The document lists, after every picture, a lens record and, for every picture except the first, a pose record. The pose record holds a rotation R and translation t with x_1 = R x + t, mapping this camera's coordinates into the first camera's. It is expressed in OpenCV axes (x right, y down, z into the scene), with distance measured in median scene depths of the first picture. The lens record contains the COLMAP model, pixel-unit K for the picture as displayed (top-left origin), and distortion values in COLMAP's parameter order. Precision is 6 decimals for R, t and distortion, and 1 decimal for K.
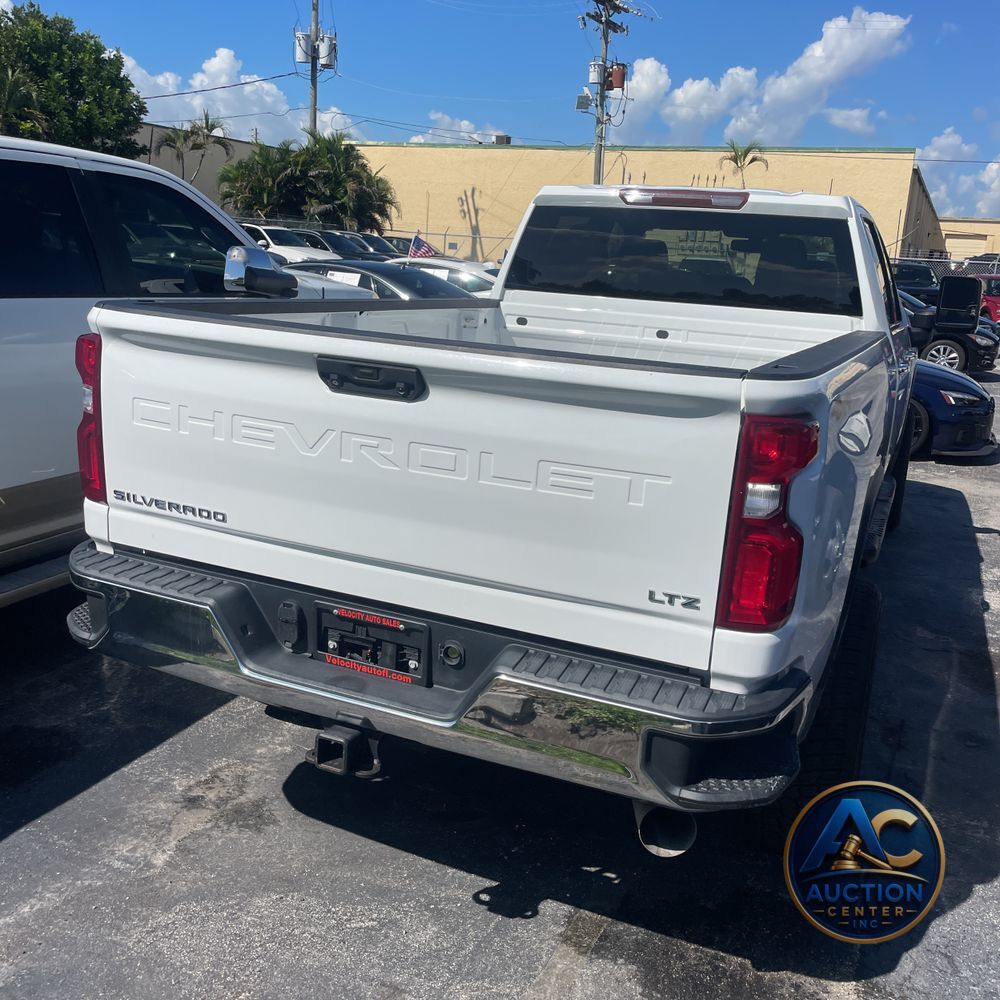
lens RADIAL K [[1029.8, 0, 457.6], [0, 1029.8, 477.0], [0, 0, 1]] dist [0.124873, -0.183302]
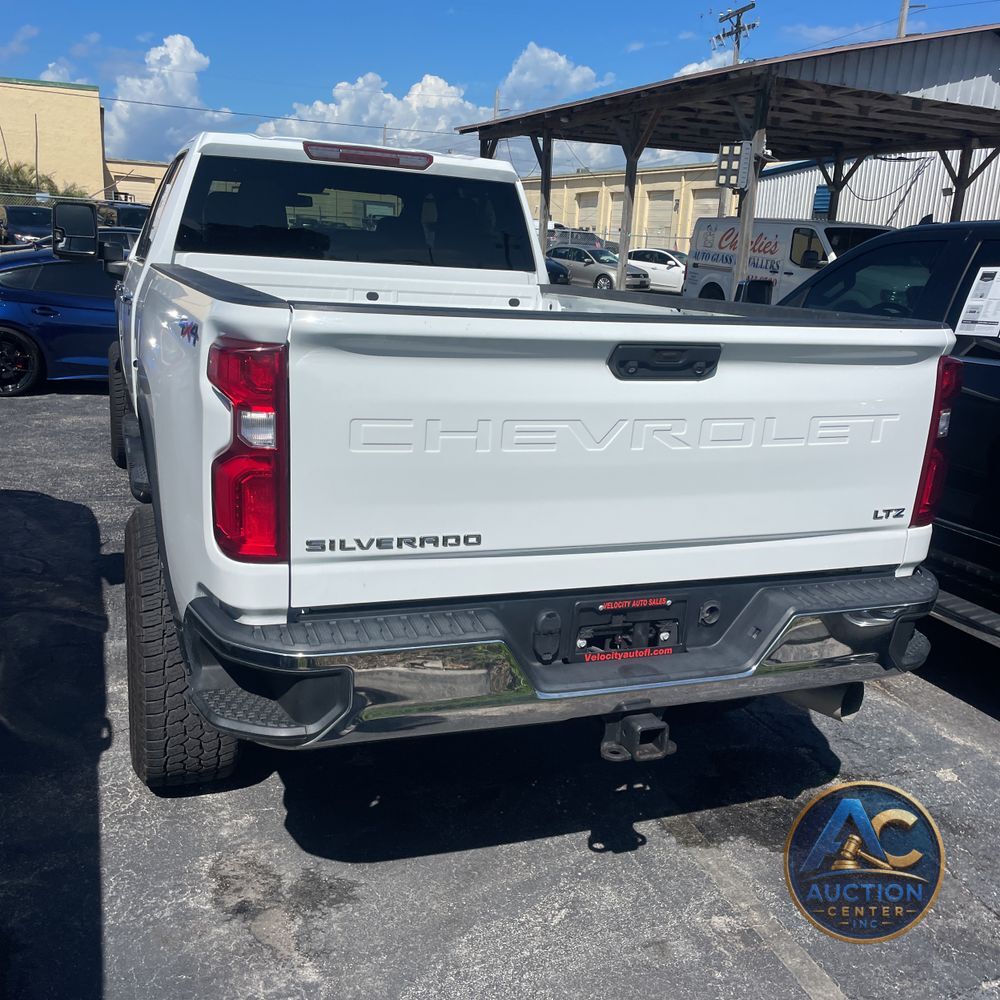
lens RADIAL K [[1047.6, 0, 500.0], [0, 1047.6, 500.0], [0, 0, 1]] dist [0.119086, -0.174713]
pose [[0.698948, -0.192735, 0.688712, -0.766920], [0.143509, 0.981212, 0.128948, -0.099106], [-0.700626, 0.008709, 0.713476, 0.329543]]
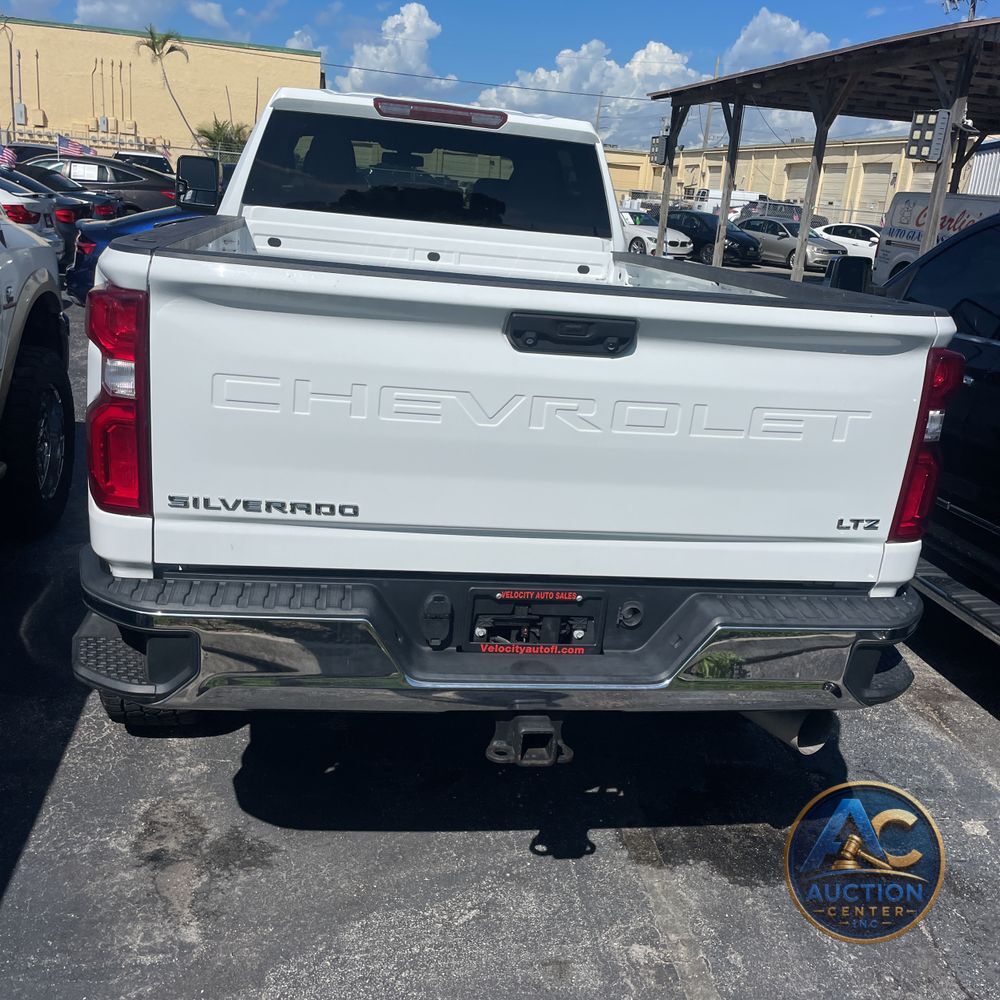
lens RADIAL K [[1044.2, 0, 483.3], [0, 1044.2, 478.0], [0, 0, 1]] dist [0.117436, -0.170751]
pose [[0.833437, -0.133868, 0.536155, -0.548720], [0.084389, 0.989667, 0.115921, -0.070448], [-0.546133, -0.051367, 0.836122, 0.228640]]
